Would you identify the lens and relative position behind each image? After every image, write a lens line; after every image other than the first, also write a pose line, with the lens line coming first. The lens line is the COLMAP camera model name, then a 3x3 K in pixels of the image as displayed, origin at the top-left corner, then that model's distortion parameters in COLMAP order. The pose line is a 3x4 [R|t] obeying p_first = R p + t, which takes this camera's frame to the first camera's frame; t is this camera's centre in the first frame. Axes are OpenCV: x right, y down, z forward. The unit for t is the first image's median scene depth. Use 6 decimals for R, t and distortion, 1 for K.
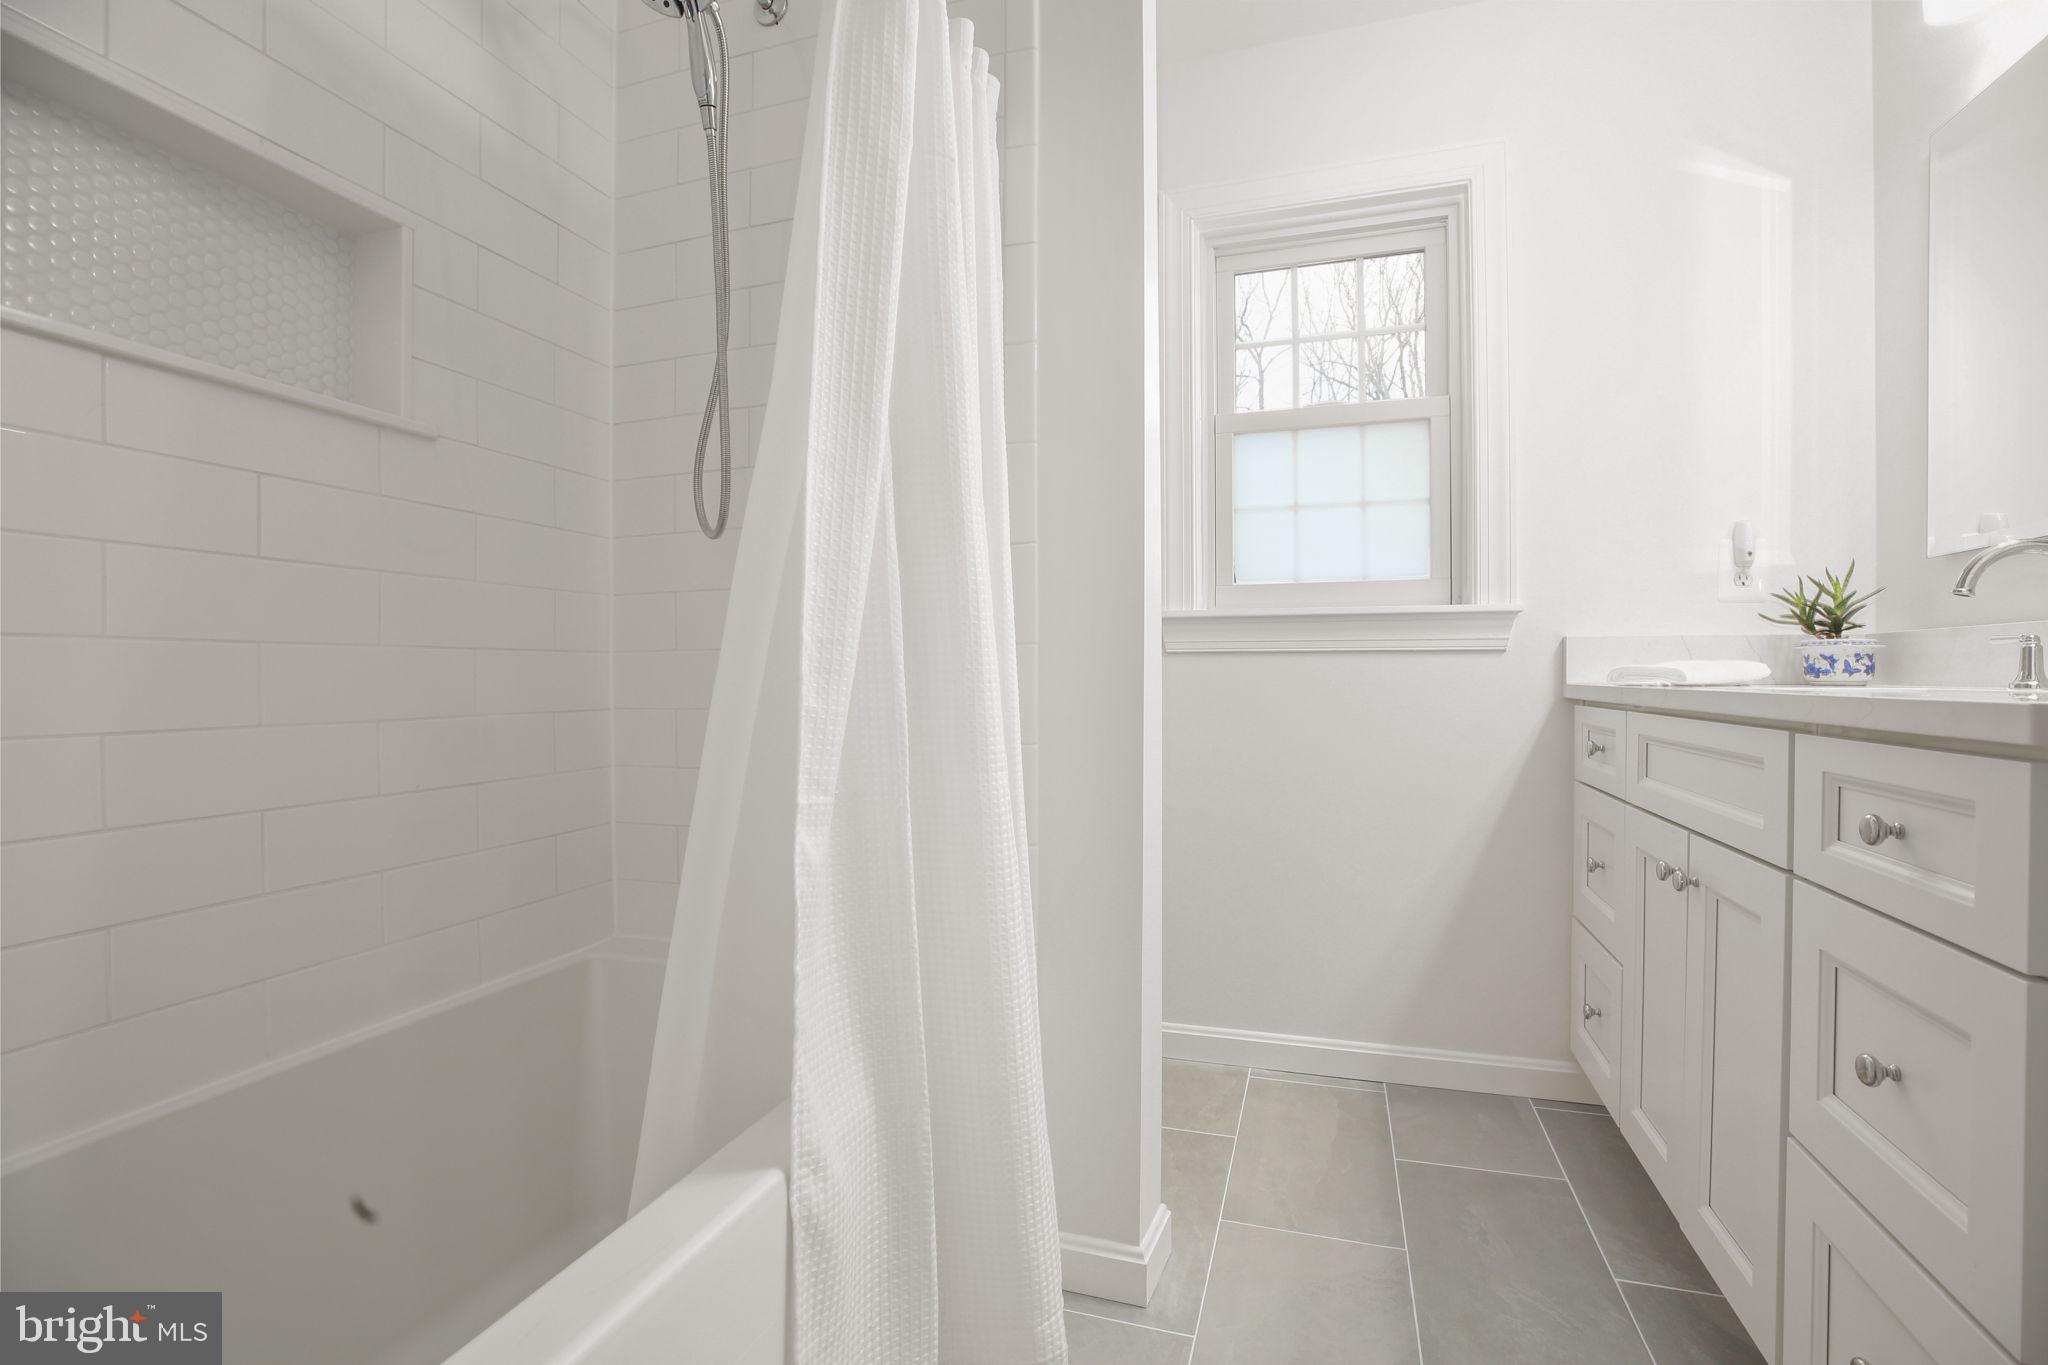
lens RADIAL K [[933.2, 0, 1033.4], [0, 933.2, 692.1], [0, 0, 1]] dist [-0.039086, 0.005600]
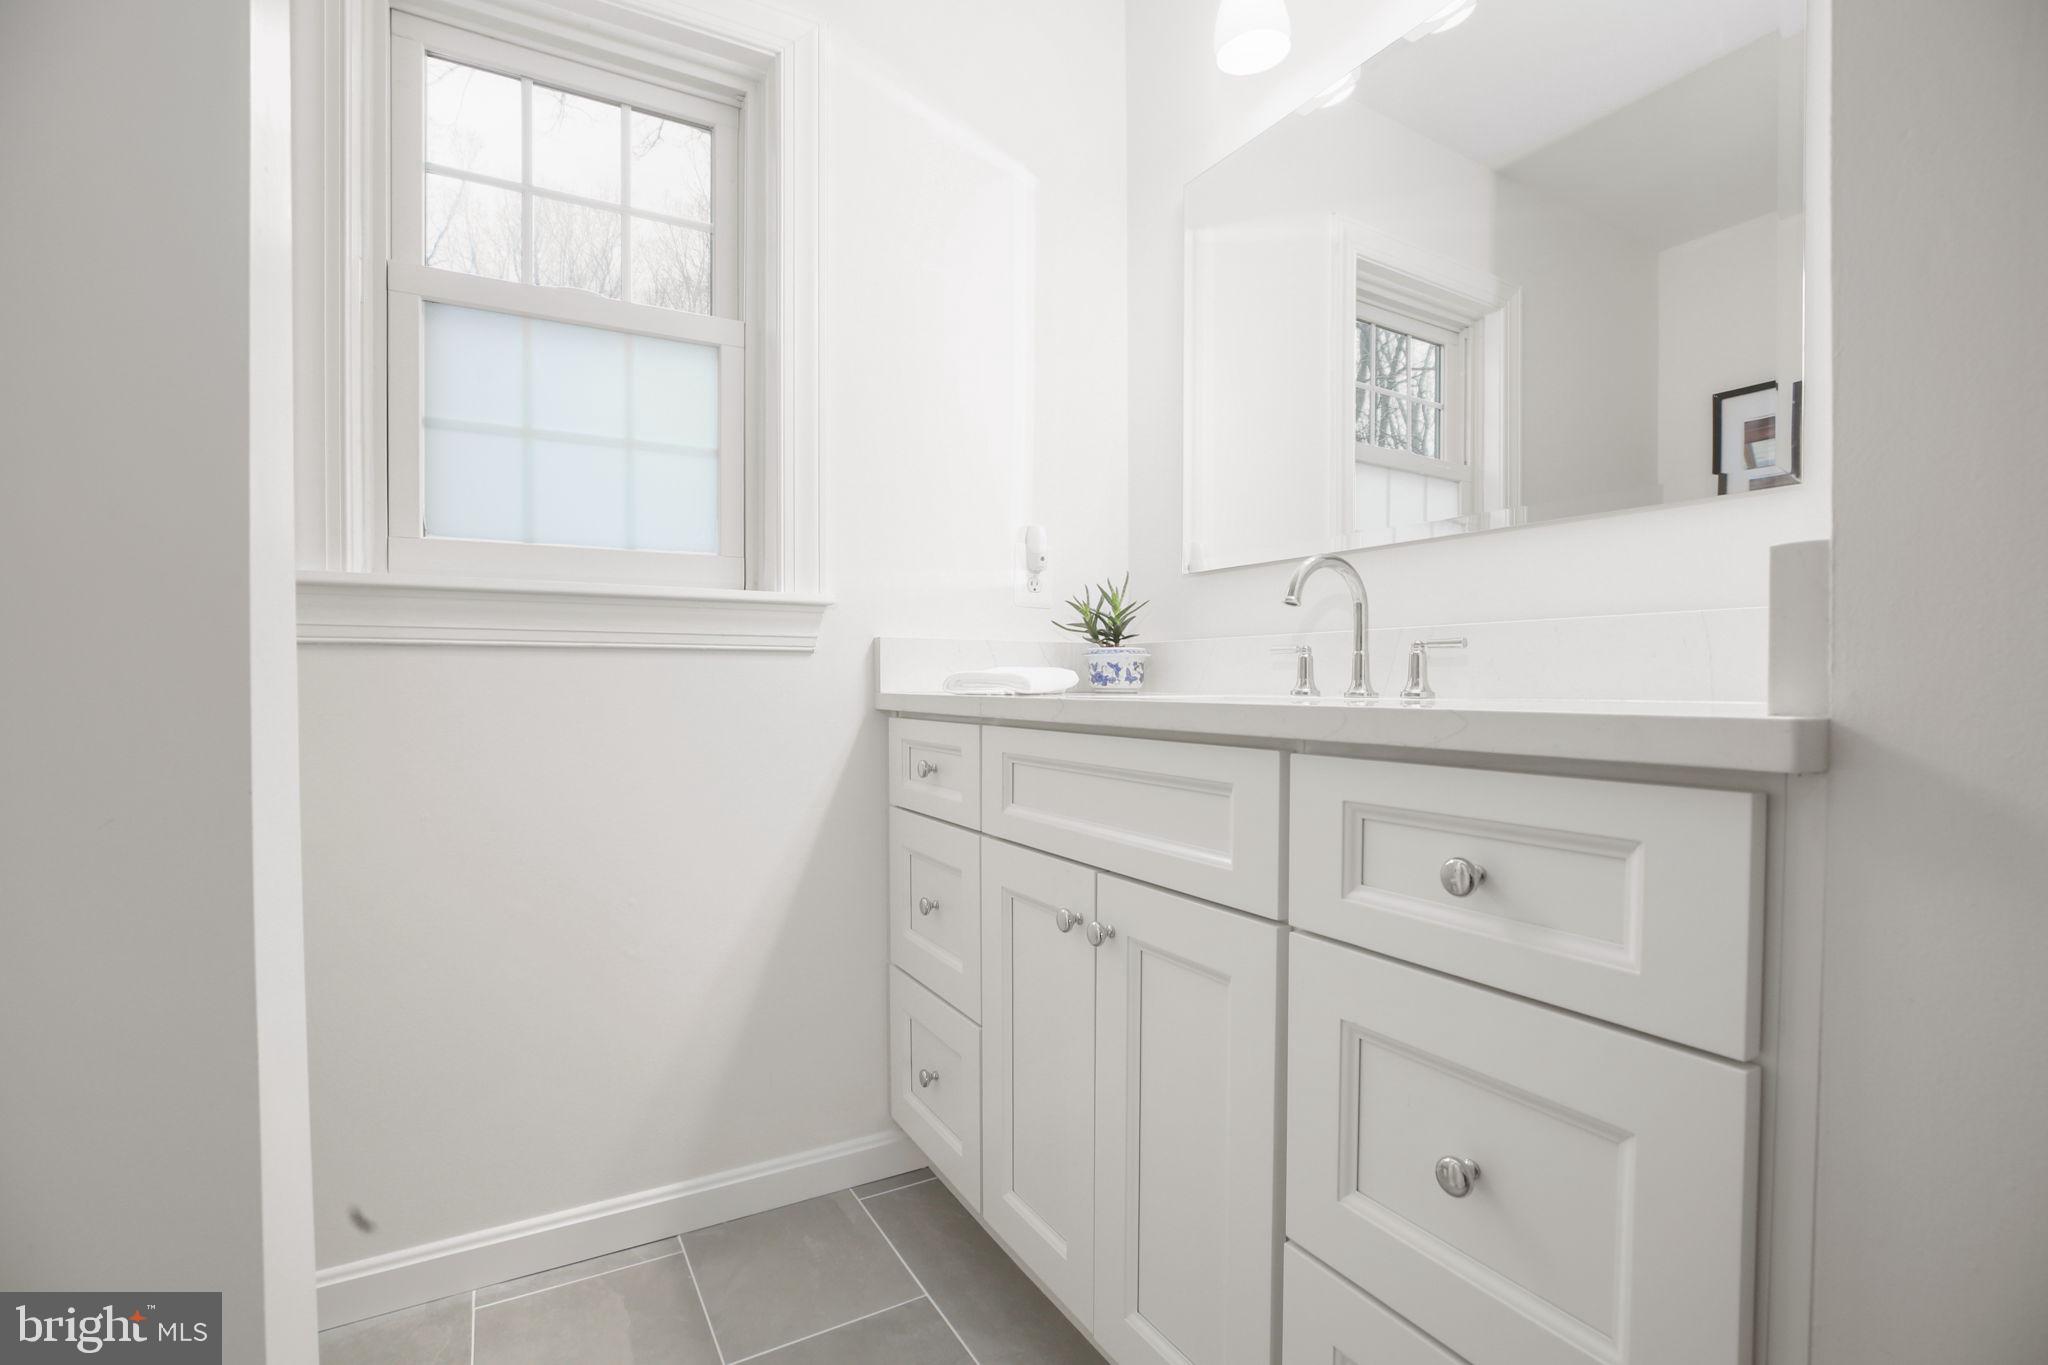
lens RADIAL K [[933.2, 0, 1038.1], [0, 933.2, 705.1], [0, 0, 1]] dist [-0.039086, 0.005600]
pose [[0.667560, -0.013534, 0.744433, 0.039366], [0.009892, 0.999908, 0.009309, -0.004570], [-0.744490, 0.001150, 0.667633, 0.351049]]
